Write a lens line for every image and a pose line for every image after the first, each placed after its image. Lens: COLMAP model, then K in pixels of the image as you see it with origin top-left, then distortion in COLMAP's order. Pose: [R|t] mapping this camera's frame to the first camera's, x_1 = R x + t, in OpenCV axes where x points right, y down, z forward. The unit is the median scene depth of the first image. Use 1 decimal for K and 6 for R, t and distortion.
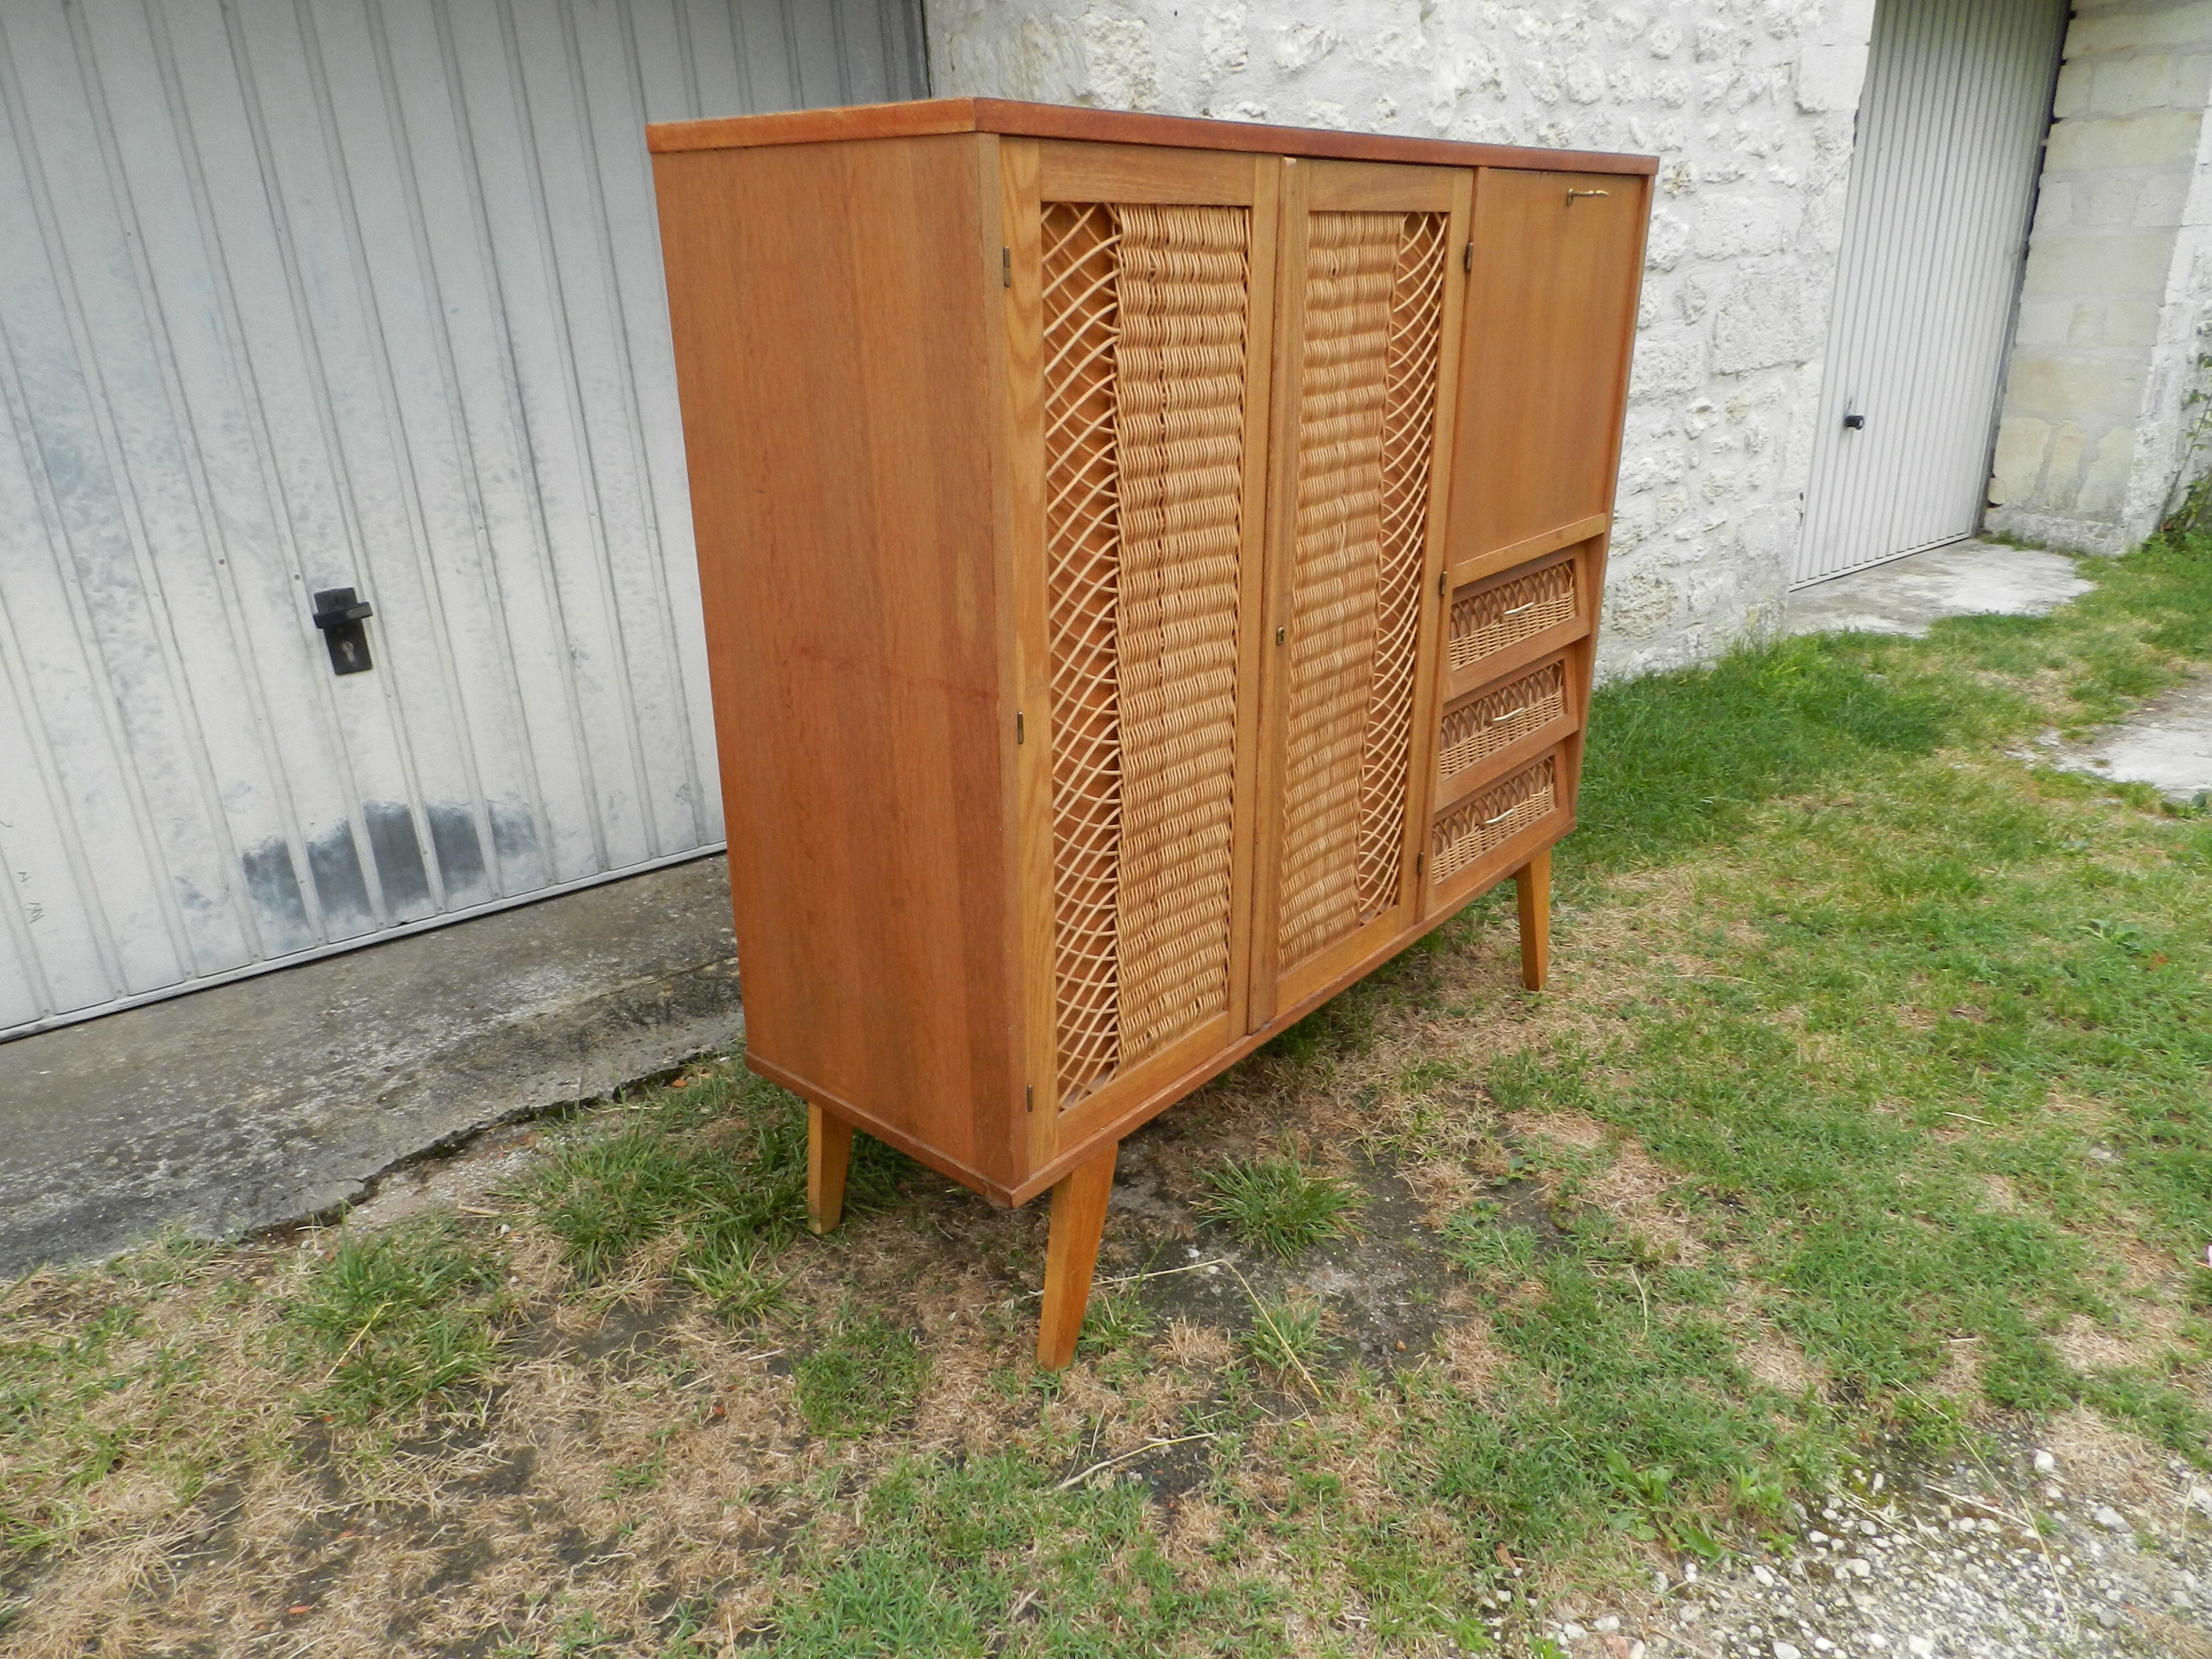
lens RADIAL K [[1480.5, 0, 1095.5], [0, 1480.5, 813.4], [0, 0, 1]] dist [0.014268, -0.009330]
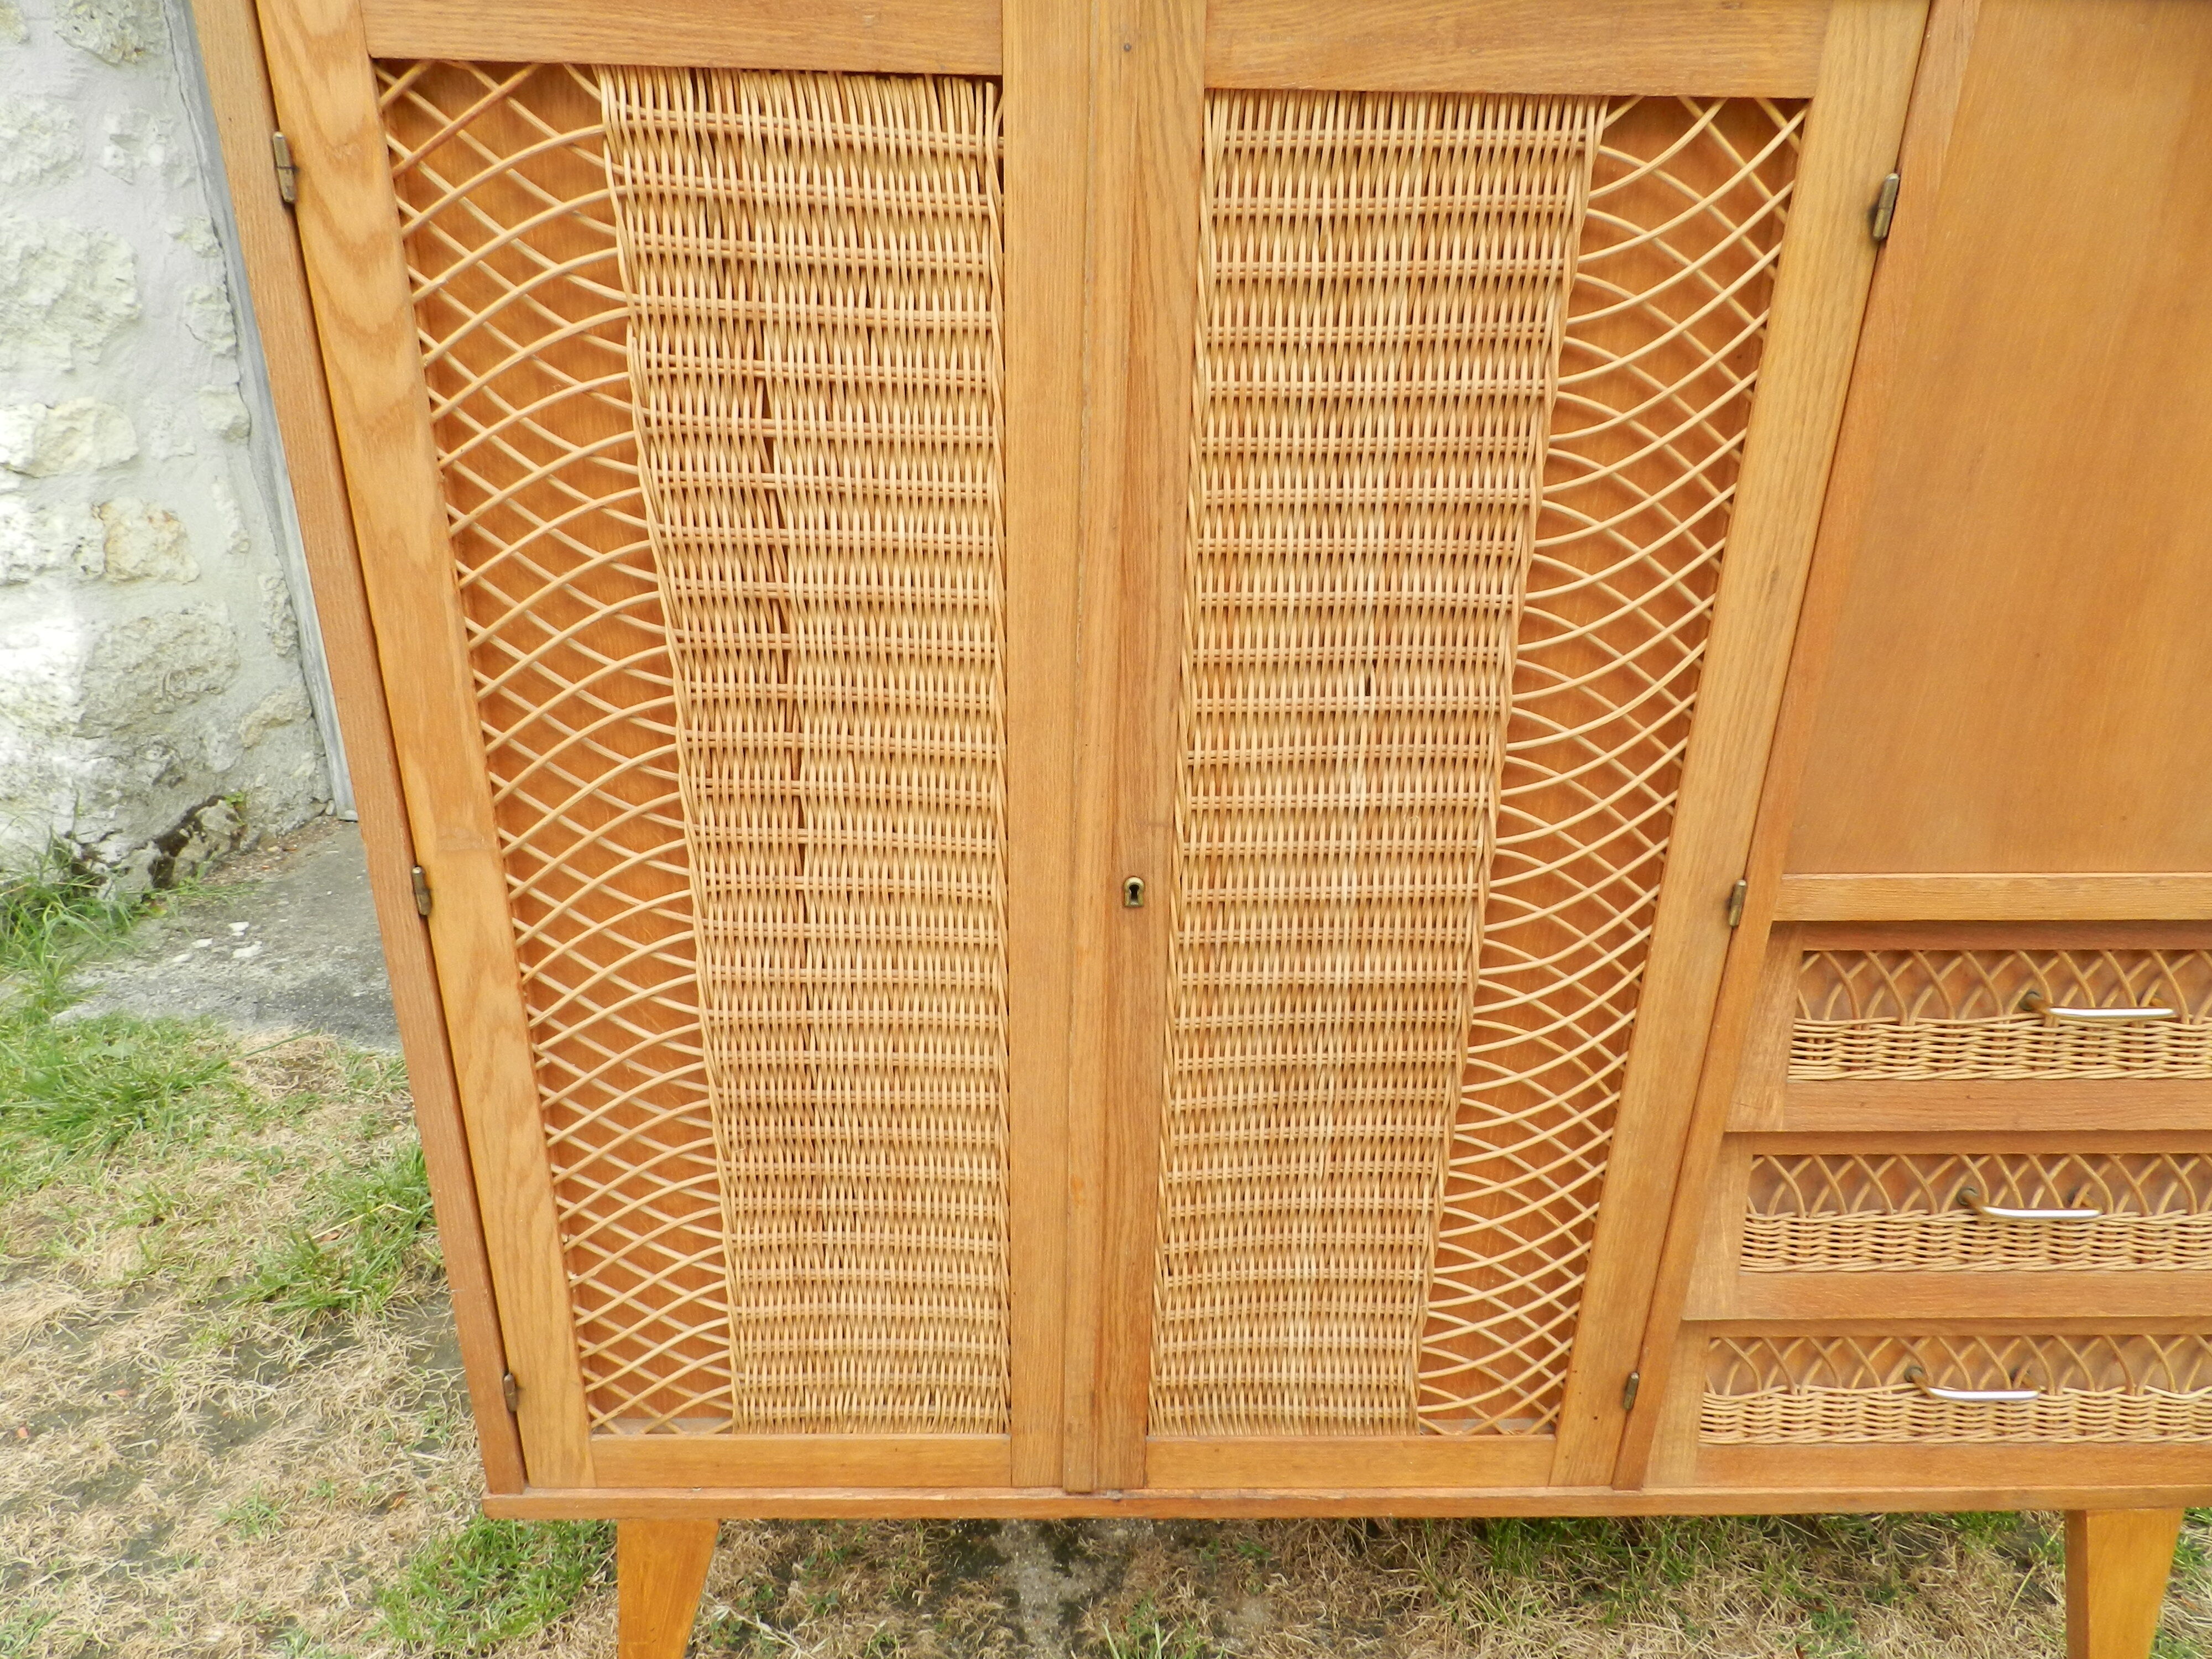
lens RADIAL K [[1480.5, 0, 1105.4], [0, 1480.5, 835.8], [0, 0, 1]] dist [0.014268, -0.009330]
pose [[0.671223, 0.315668, -0.670681, 0.468395], [-0.289053, 0.944629, 0.155320, -0.216632], [0.682575, 0.089608, 0.725301, 0.581849]]
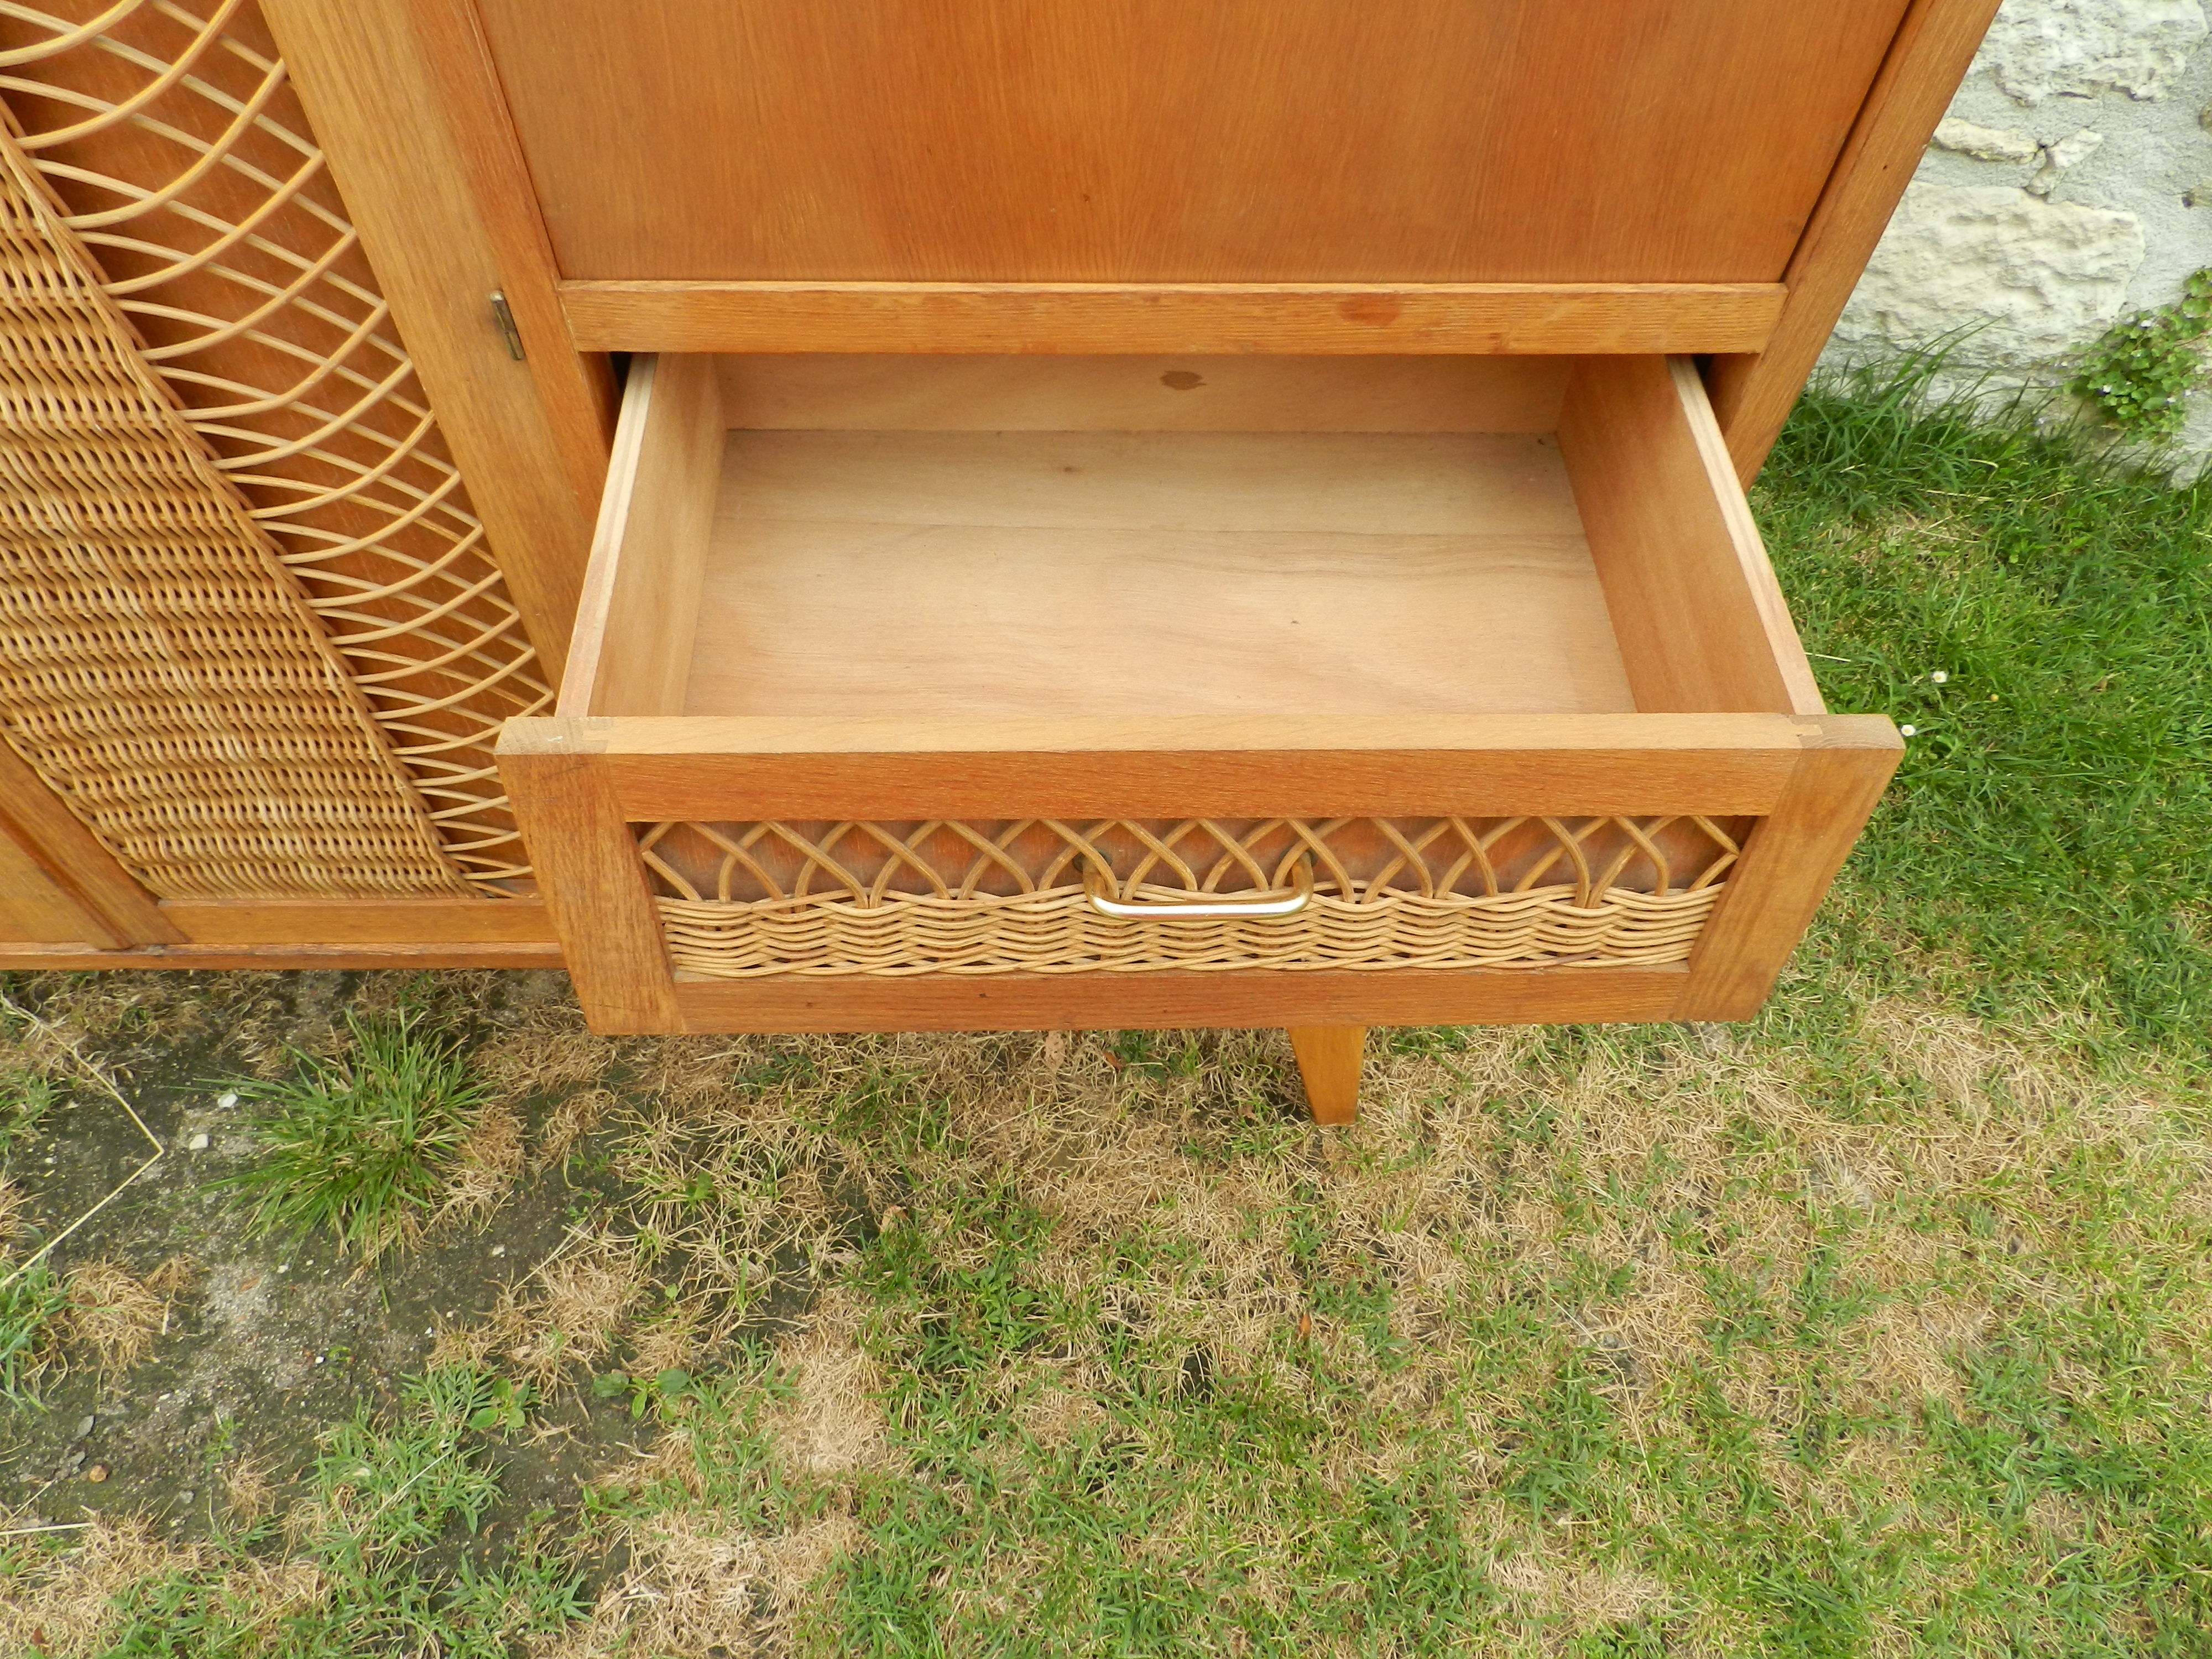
lens RADIAL K [[1480.5, 0, 1112.4], [0, 1480.5, 837.0], [0, 0, 1]] dist [0.014268, -0.009330]
pose [[0.672501, 0.624989, -0.396398, 0.579977], [-0.302616, 0.720993, 0.623372, -0.351946], [0.675400, -0.299262, 0.674000, 0.957887]]
